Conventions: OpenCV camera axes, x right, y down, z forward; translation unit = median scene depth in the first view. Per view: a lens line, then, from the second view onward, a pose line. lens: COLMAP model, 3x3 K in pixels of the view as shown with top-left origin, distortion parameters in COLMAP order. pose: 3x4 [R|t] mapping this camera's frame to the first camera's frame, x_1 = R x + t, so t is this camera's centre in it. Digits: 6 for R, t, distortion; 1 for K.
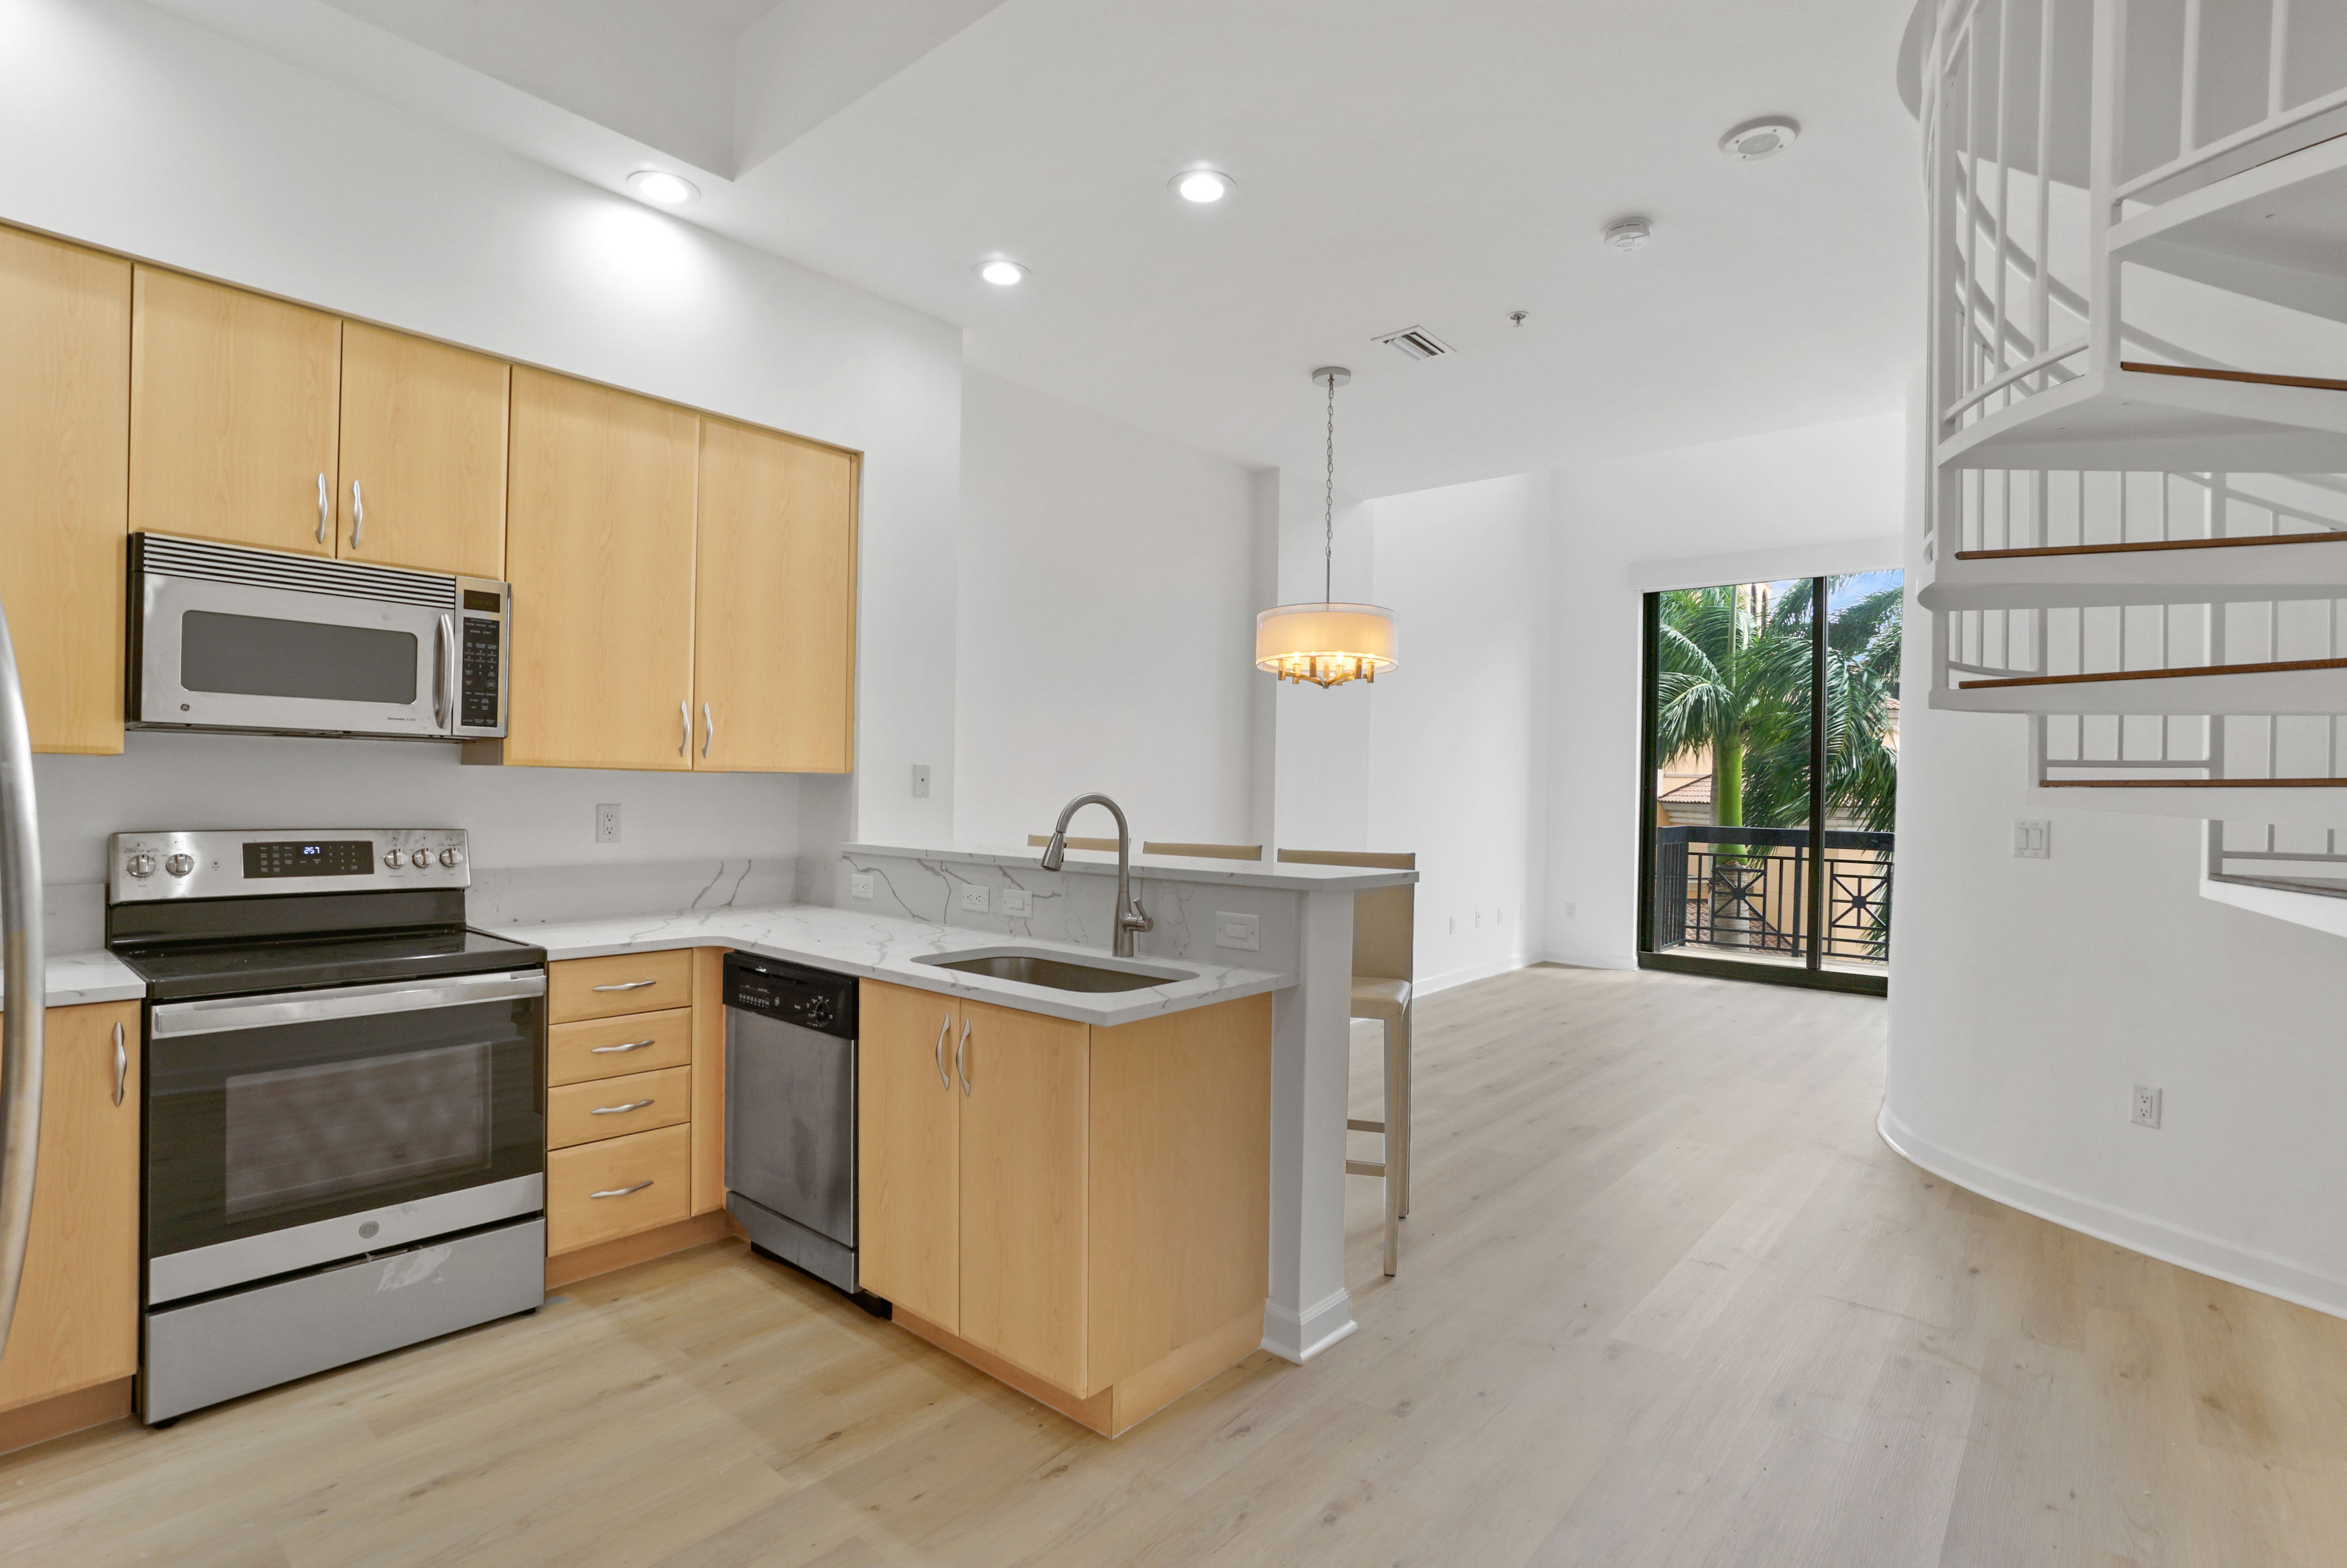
lens RADIAL K [[1093.3, 0, 1181.8], [0, 1093.3, 786.5], [0, 0, 1]] dist [-0.049784, 0.022184]
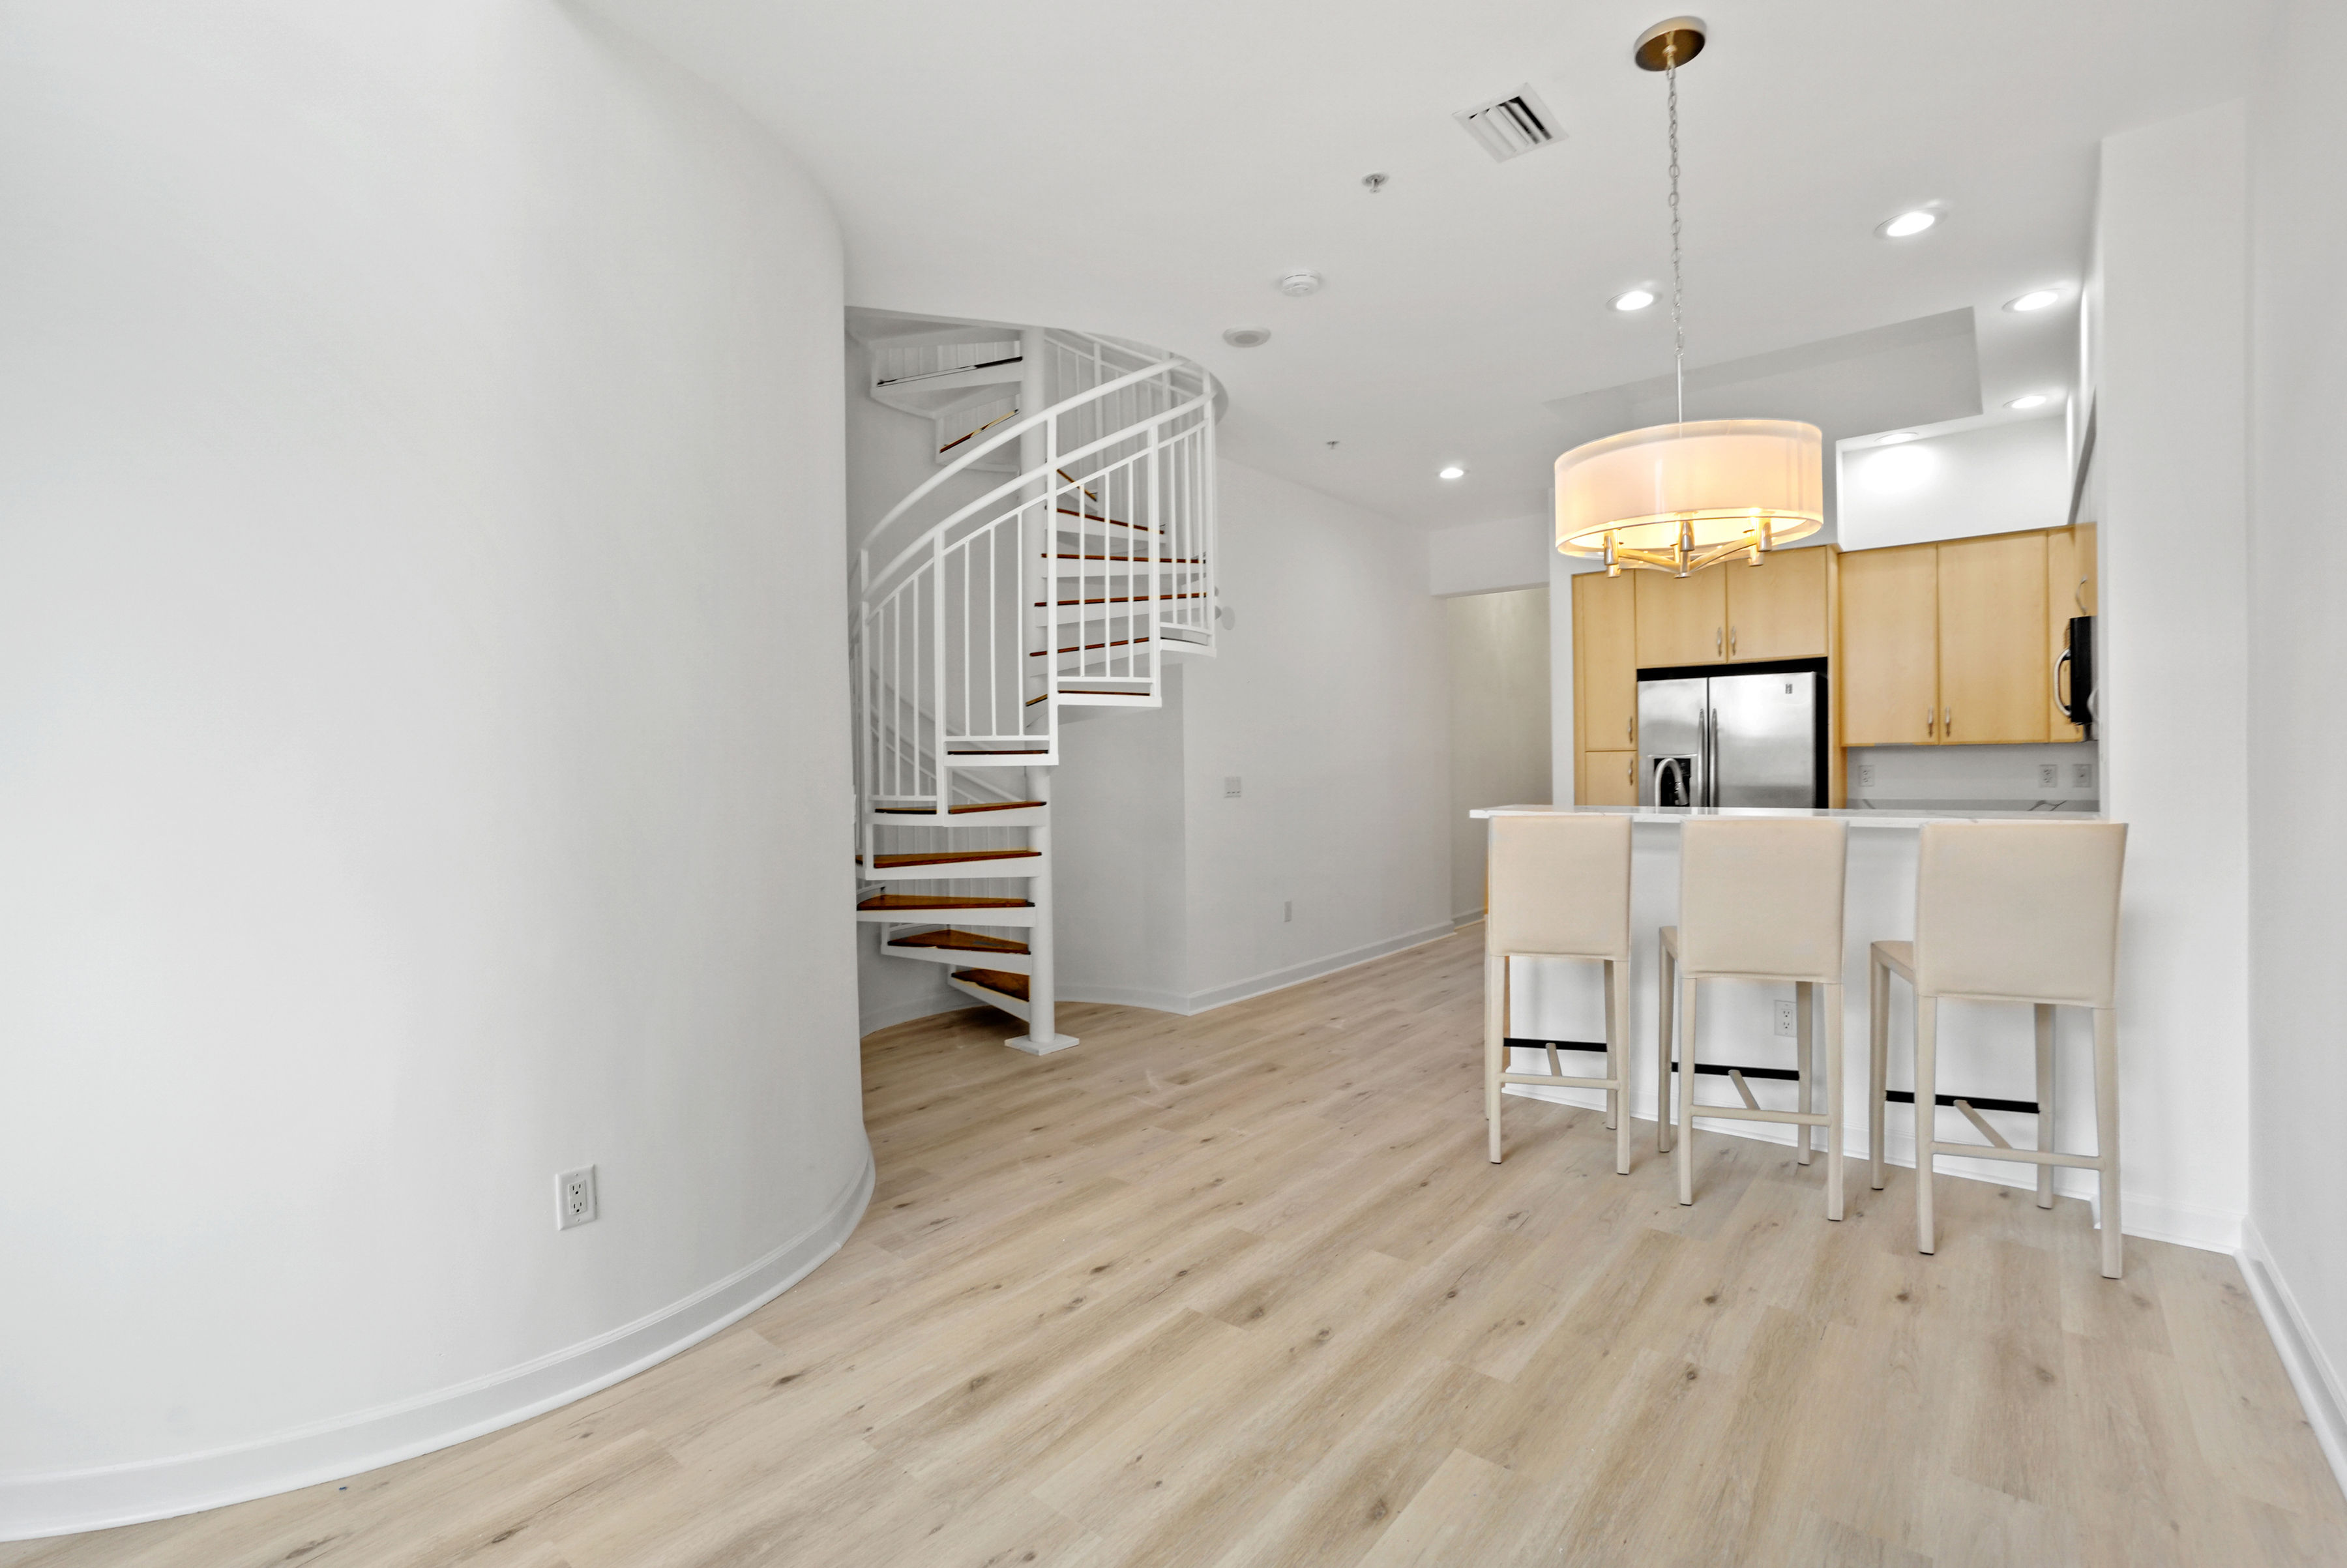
lens RADIAL K [[1048.8, 0, 1173.5], [0, 1048.8, 784.0], [0, 0, 1]] dist [-0.051789, 0.019101]
pose [[-0.999900, 0.000346, -0.014126, 0.623117], [0.000202, 0.999948, 0.010191, 0.027683], [0.014129, 0.010187, -0.999848, 2.355436]]
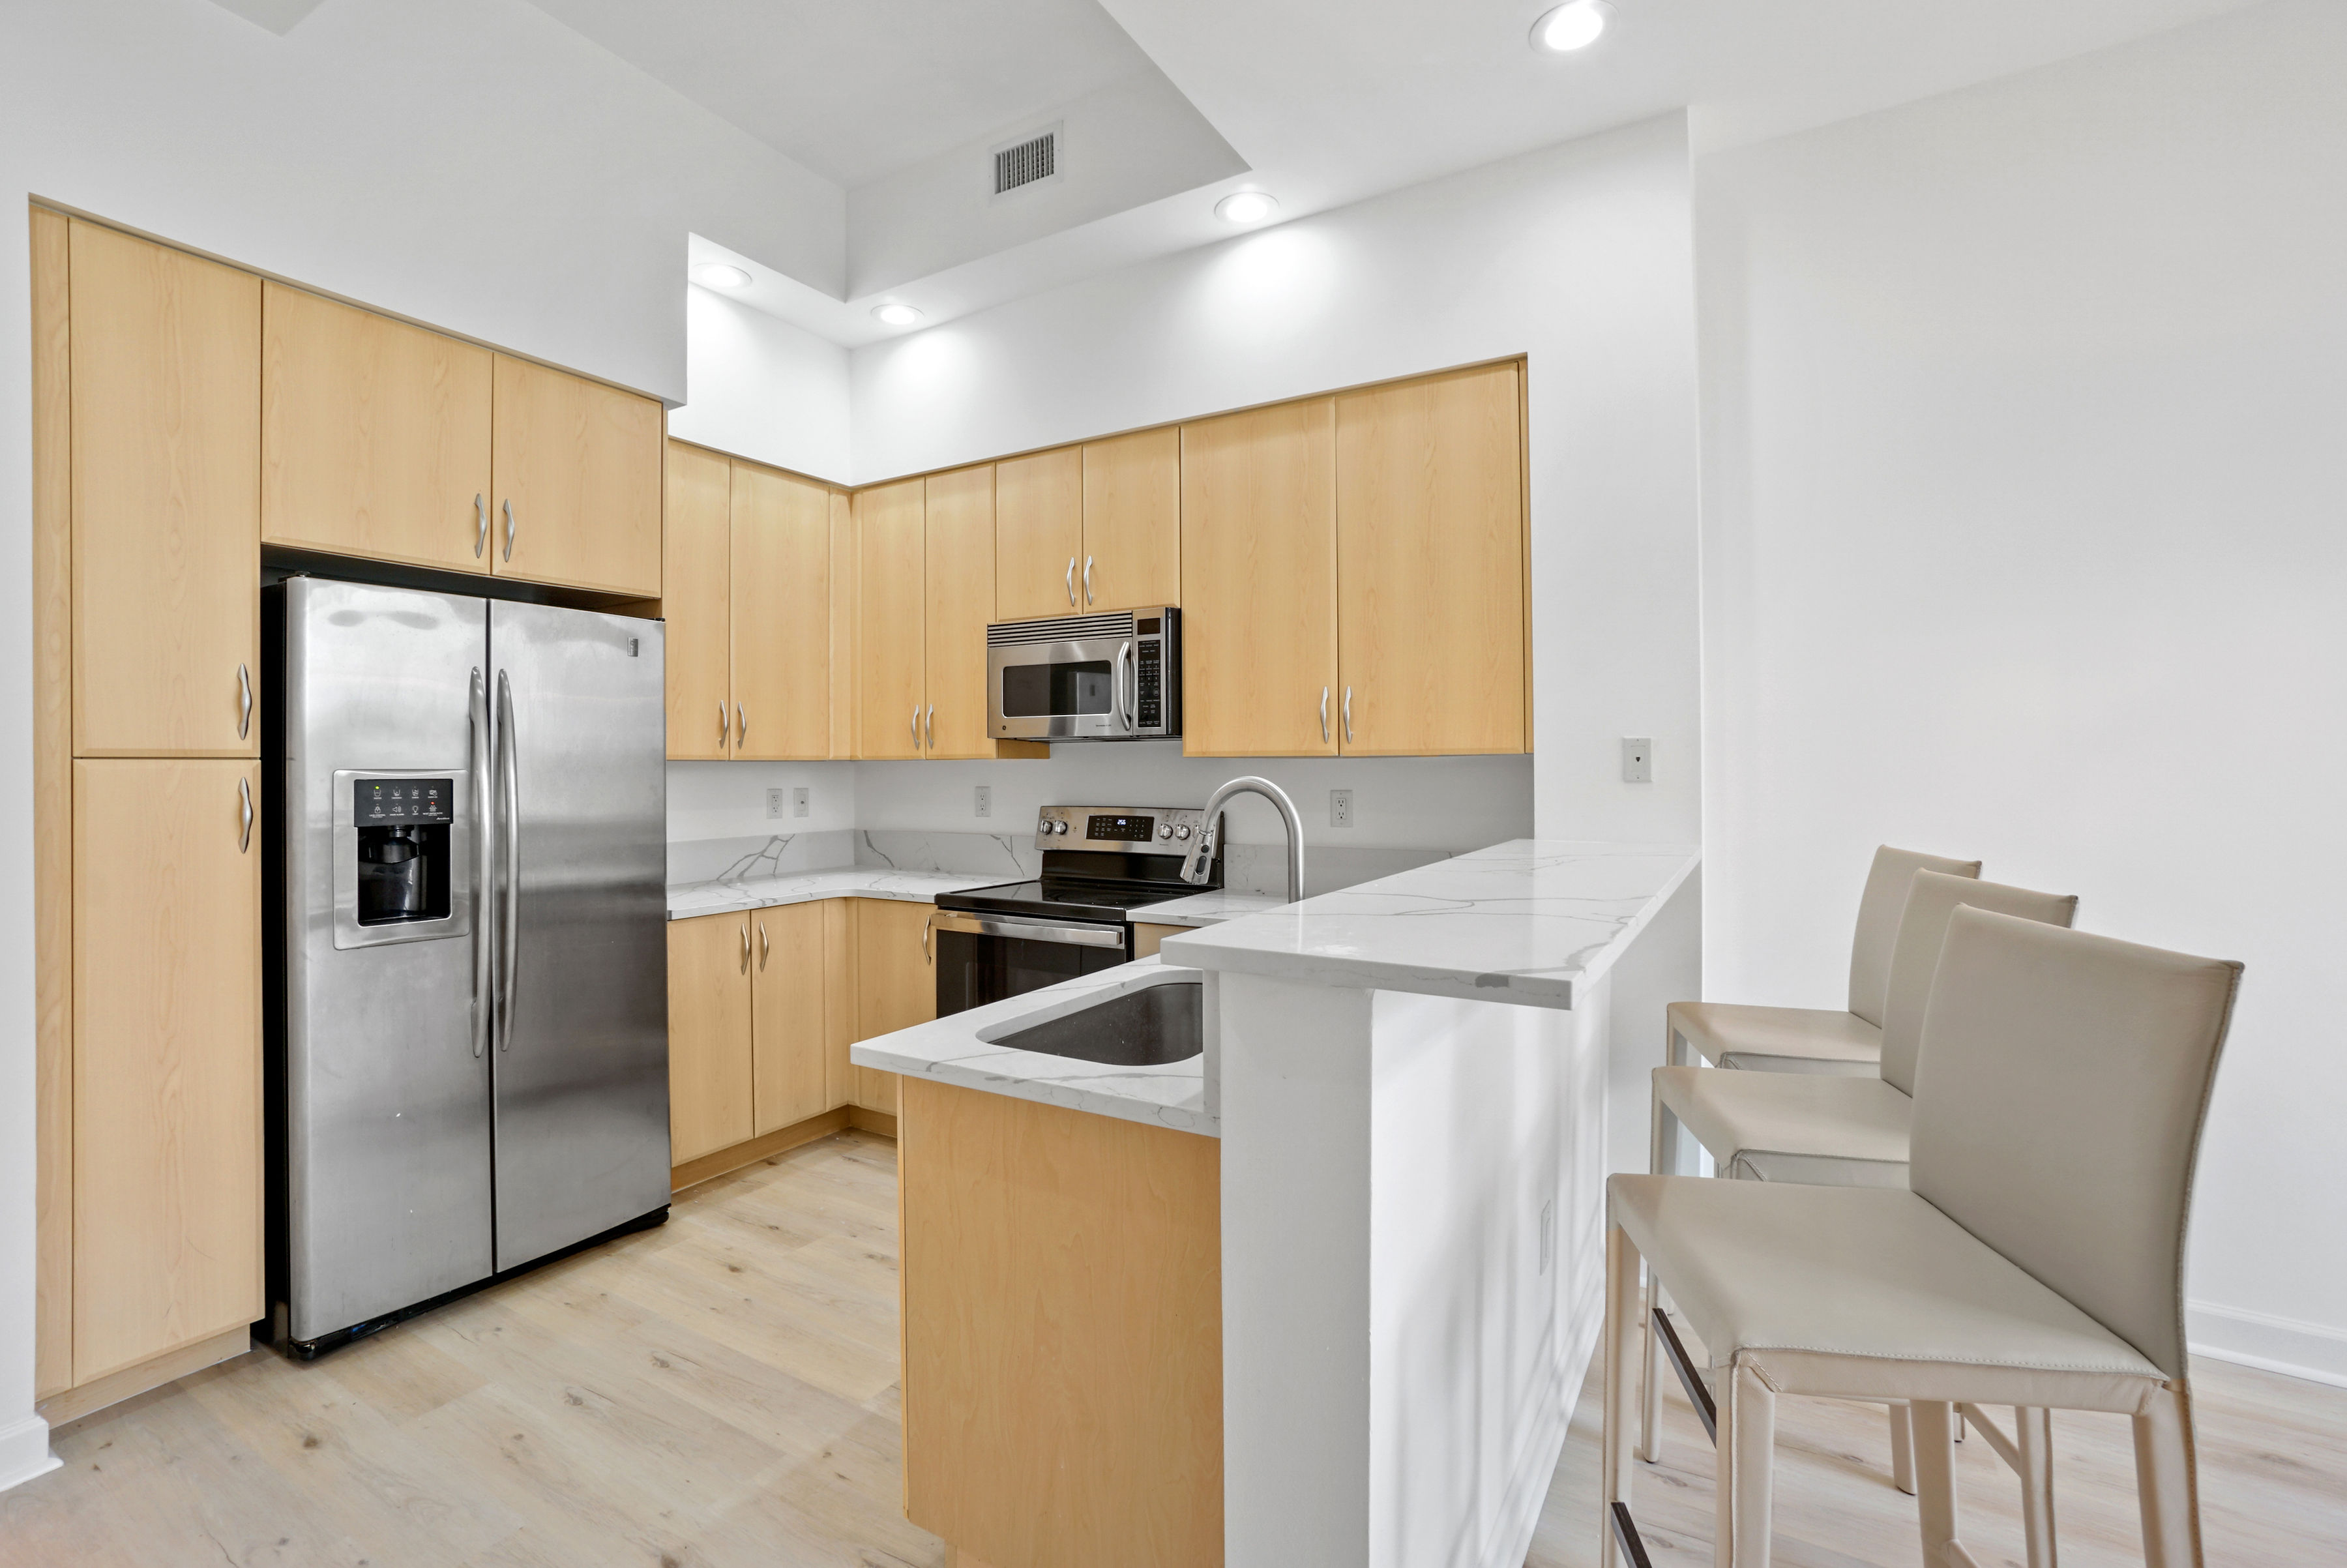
lens RADIAL K [[1062.3, 0, 1155.0], [0, 1062.3, 759.2], [0, 0, 1]] dist [-0.046427, 0.021395]
pose [[0.178776, -0.023326, -0.983613, 0.550879], [0.011666, 0.999699, -0.021588, 0.007745], [0.983821, -0.007615, 0.178994, 0.781404]]
